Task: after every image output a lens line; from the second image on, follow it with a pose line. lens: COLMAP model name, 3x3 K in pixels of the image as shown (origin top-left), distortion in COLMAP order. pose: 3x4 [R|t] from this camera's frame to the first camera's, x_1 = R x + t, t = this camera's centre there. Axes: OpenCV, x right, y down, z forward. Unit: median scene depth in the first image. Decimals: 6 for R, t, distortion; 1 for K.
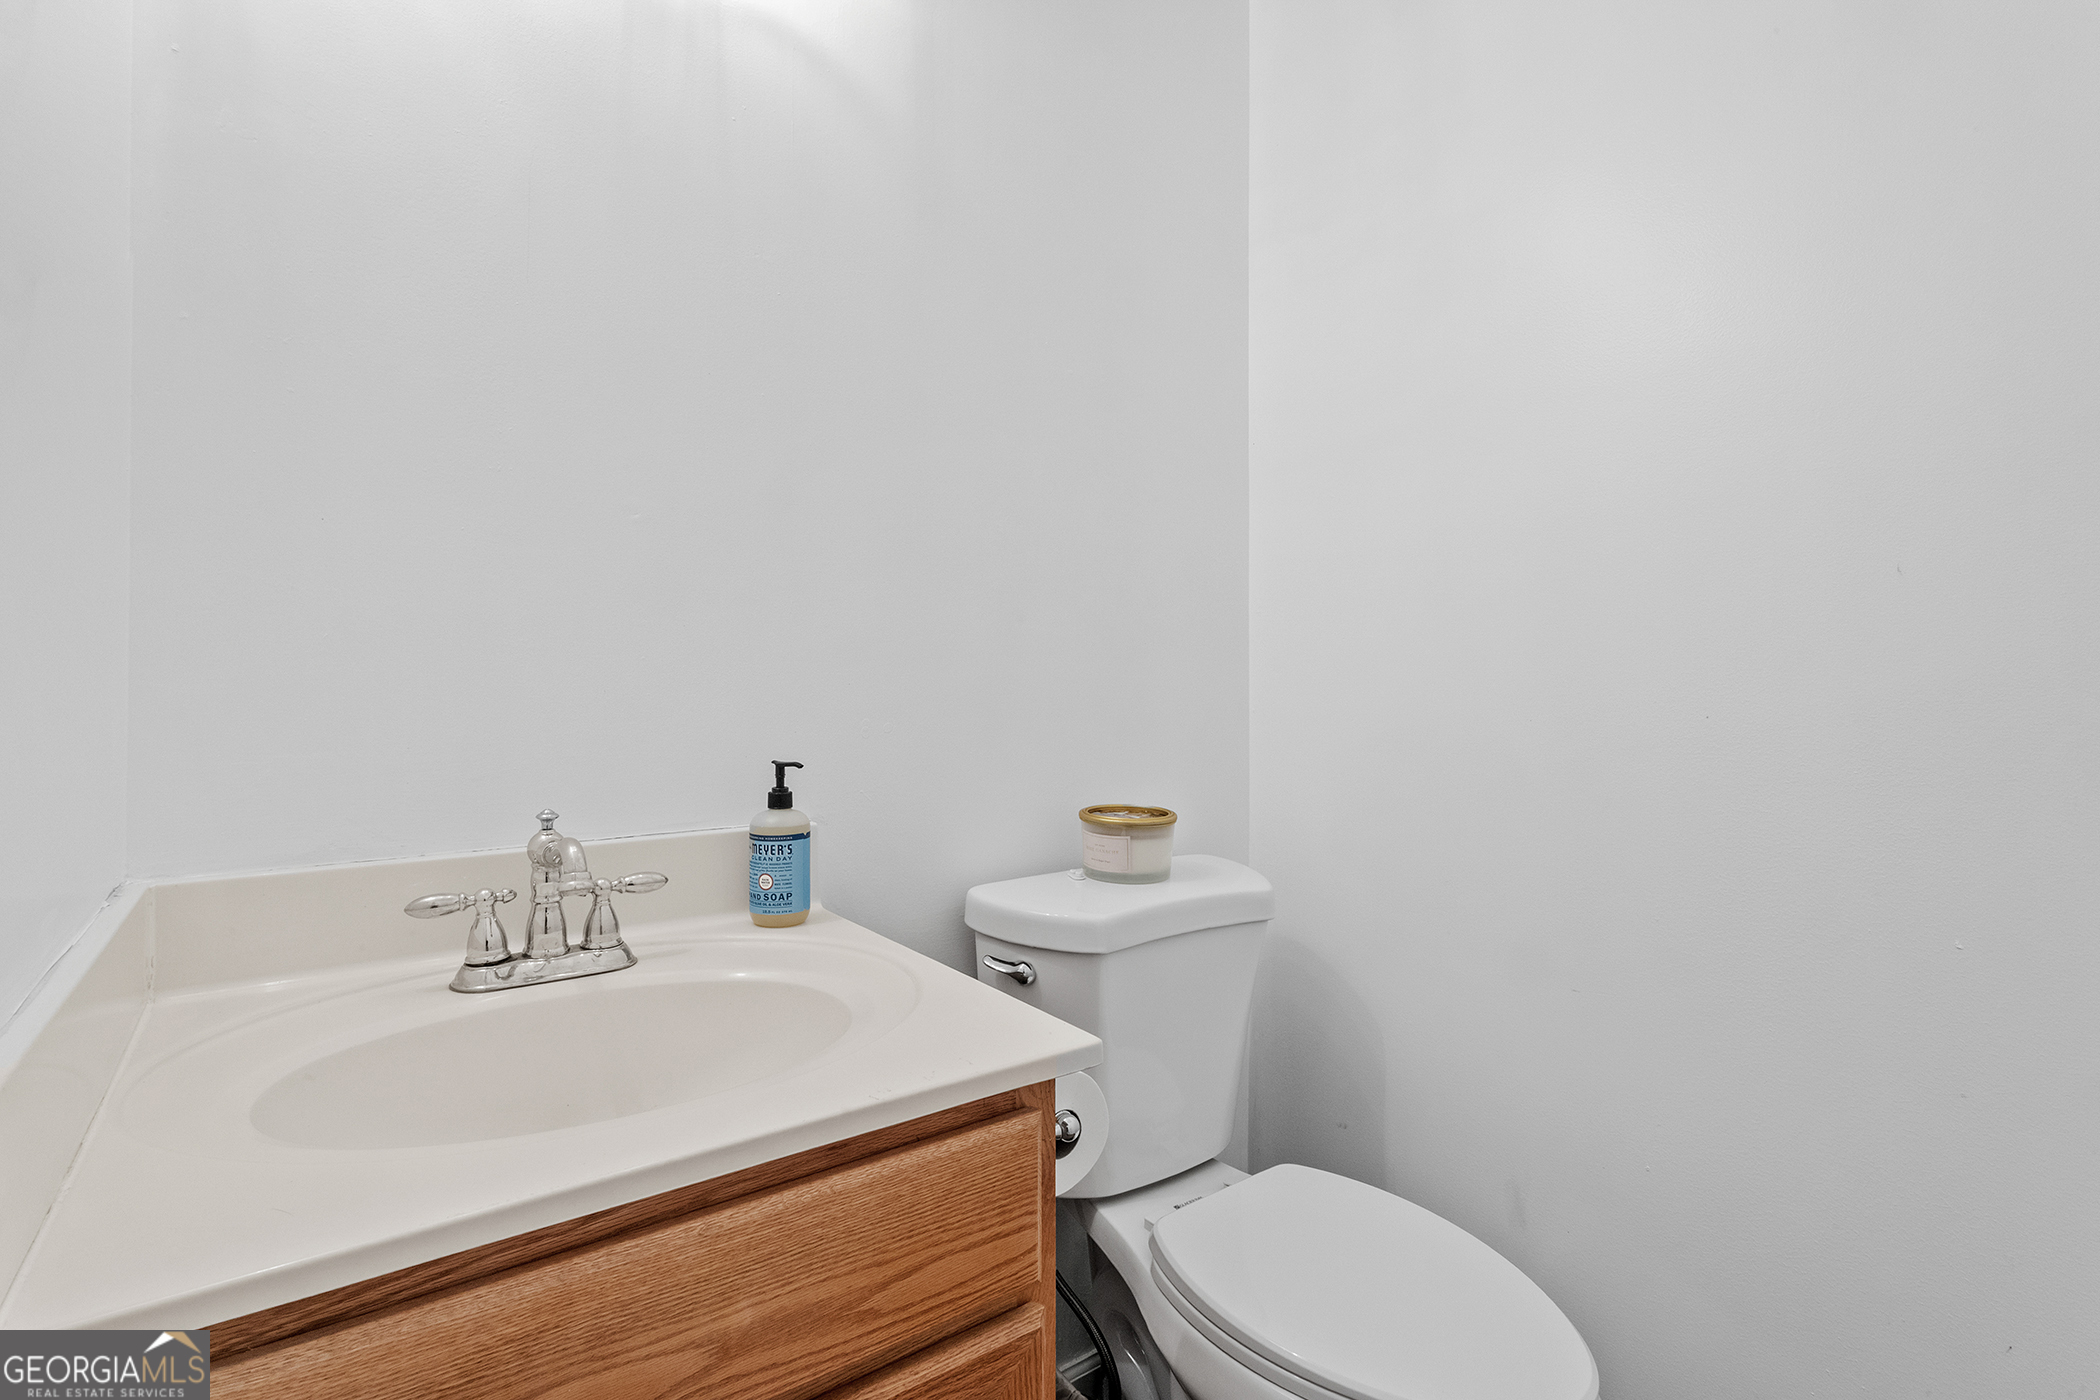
lens RADIAL K [[1002.4, 0, 1042.4], [0, 1002.4, 689.8], [0, 0, 1]] dist [-0.020356, 0.008951]
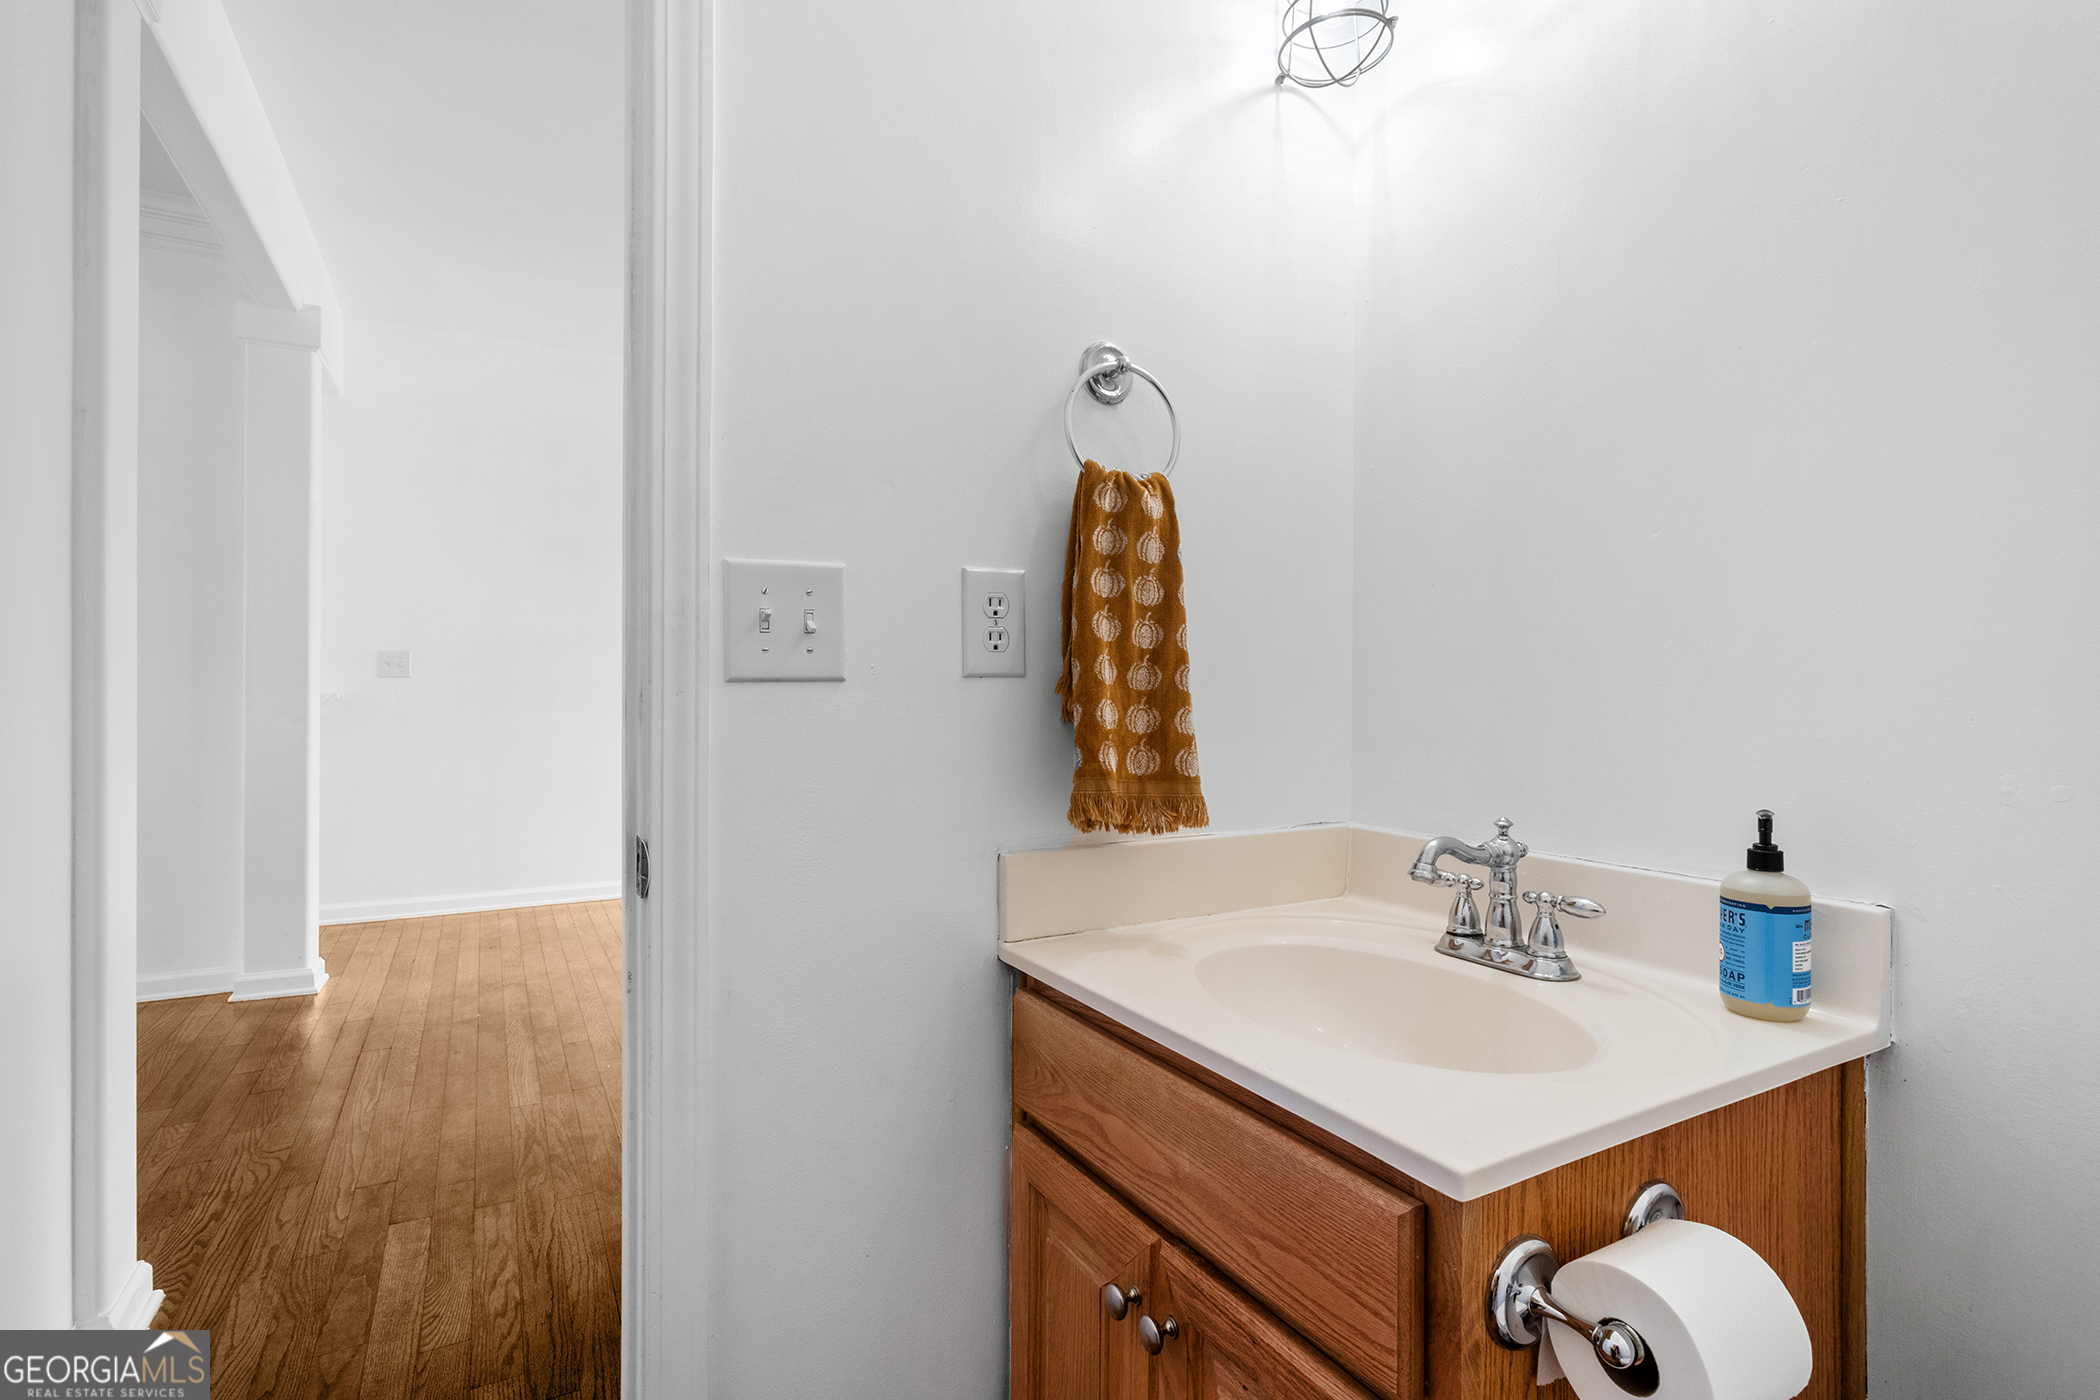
lens RADIAL K [[1002.4, 0, 1042.4], [0, 1002.4, 689.8], [0, 0, 1]] dist [-0.020356, 0.008951]
pose [[-0.123284, -0.000138, -0.992371, 0.972343], [-0.021703, 0.999761, 0.002557, -0.025337], [0.992134, 0.021853, -0.123258, 0.846433]]
